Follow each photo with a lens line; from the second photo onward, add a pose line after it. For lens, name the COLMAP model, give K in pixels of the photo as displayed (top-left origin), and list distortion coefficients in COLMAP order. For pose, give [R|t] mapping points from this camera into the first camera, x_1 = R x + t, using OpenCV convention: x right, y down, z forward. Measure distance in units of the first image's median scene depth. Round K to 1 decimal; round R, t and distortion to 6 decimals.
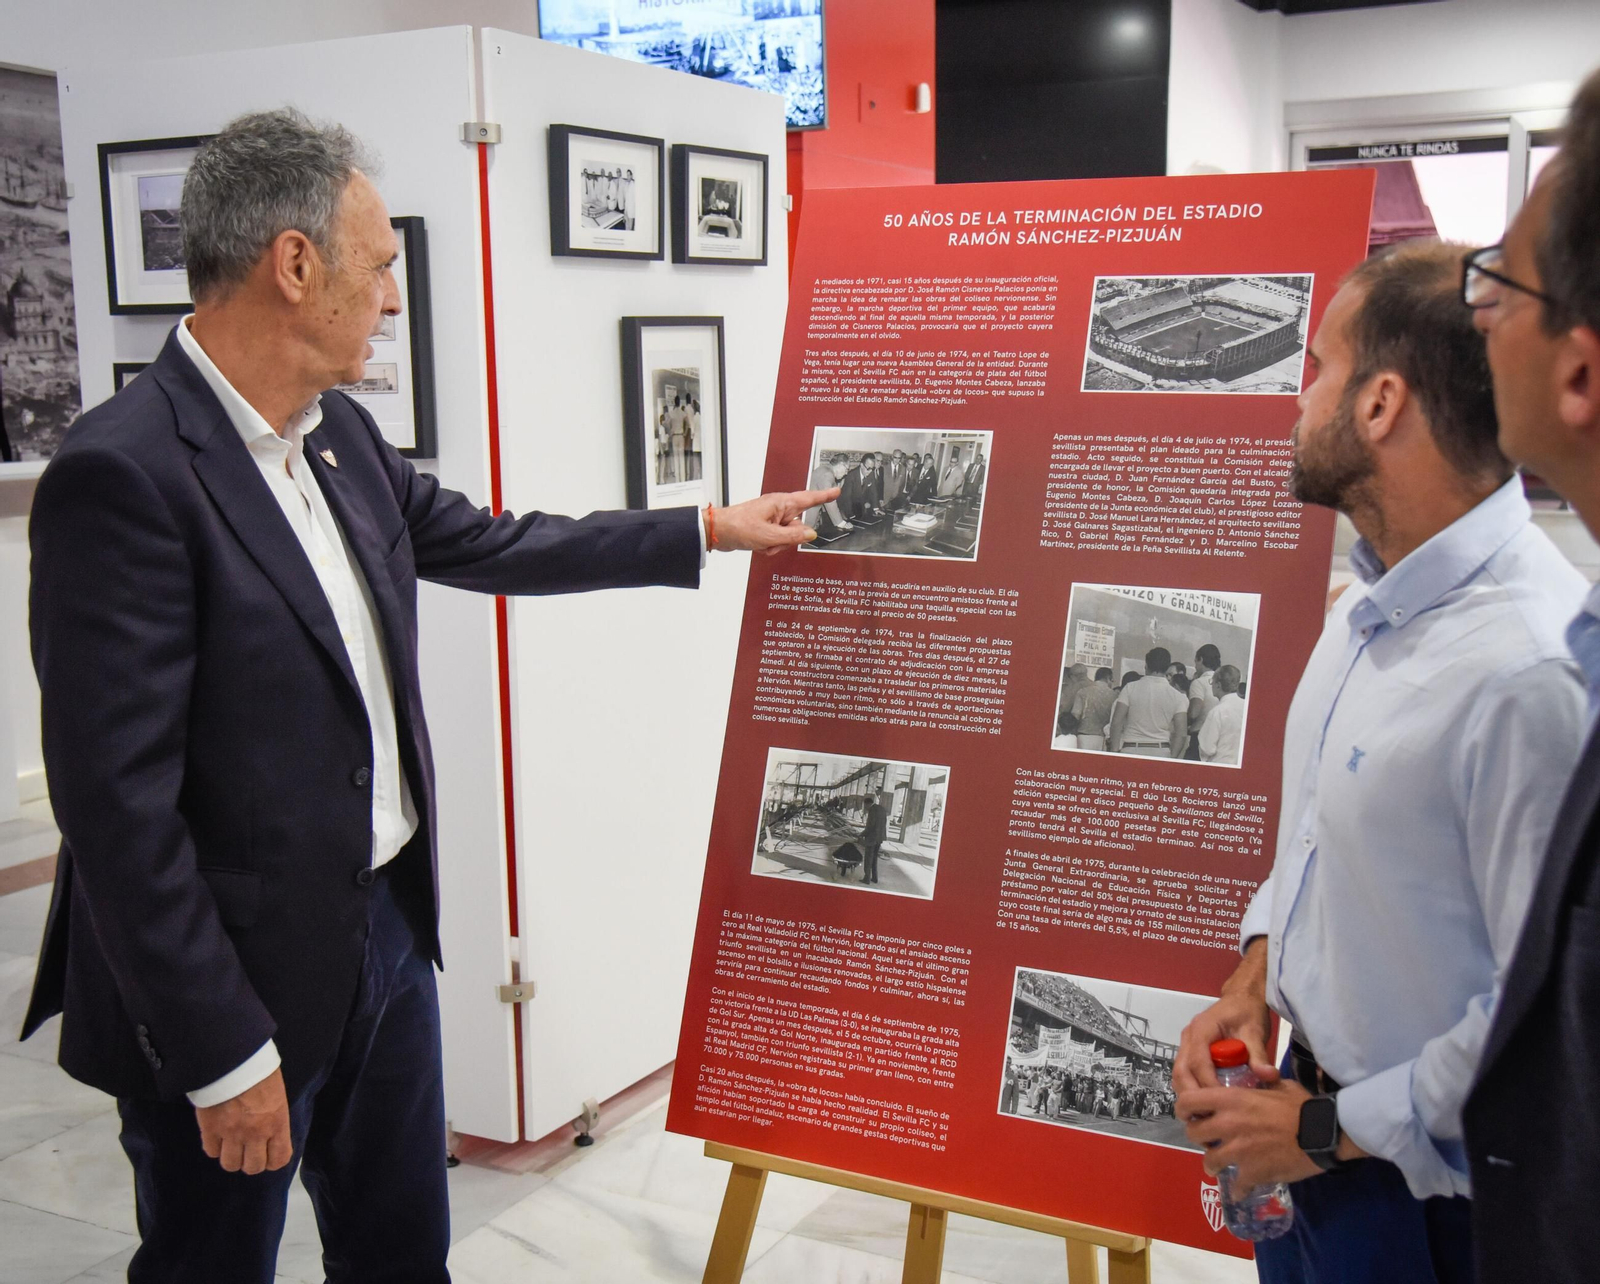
lens RADIAL K [[1848.1, 0, 823.8], [0, 1848.1, 646.0], [0, 0, 1]] dist [0.070423, 0.000000]
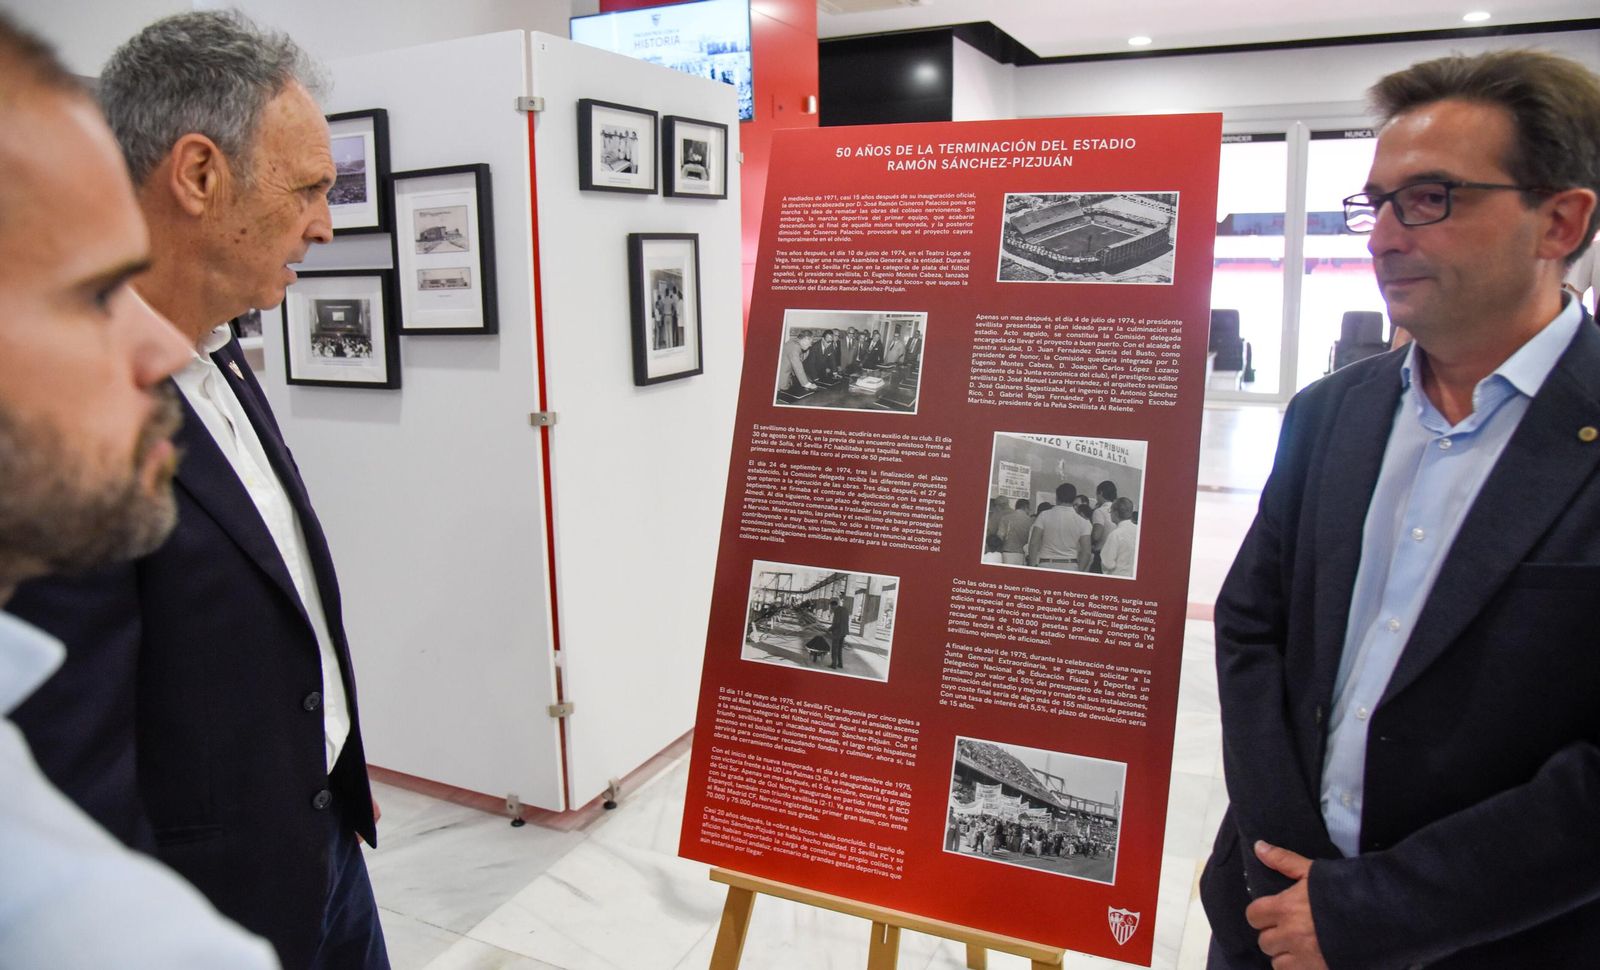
lens RADIAL K [[1082.0, 0, 786.1], [0, 1082.0, 437.9], [0, 0, 1]] dist [-0.083664, 0.005128]
pose [[0.999004, -0.010987, 0.043246, -0.040382], [0.010914, 0.999939, 0.001908, -0.032309], [-0.043264, -0.001434, 0.999063, 0.262506]]
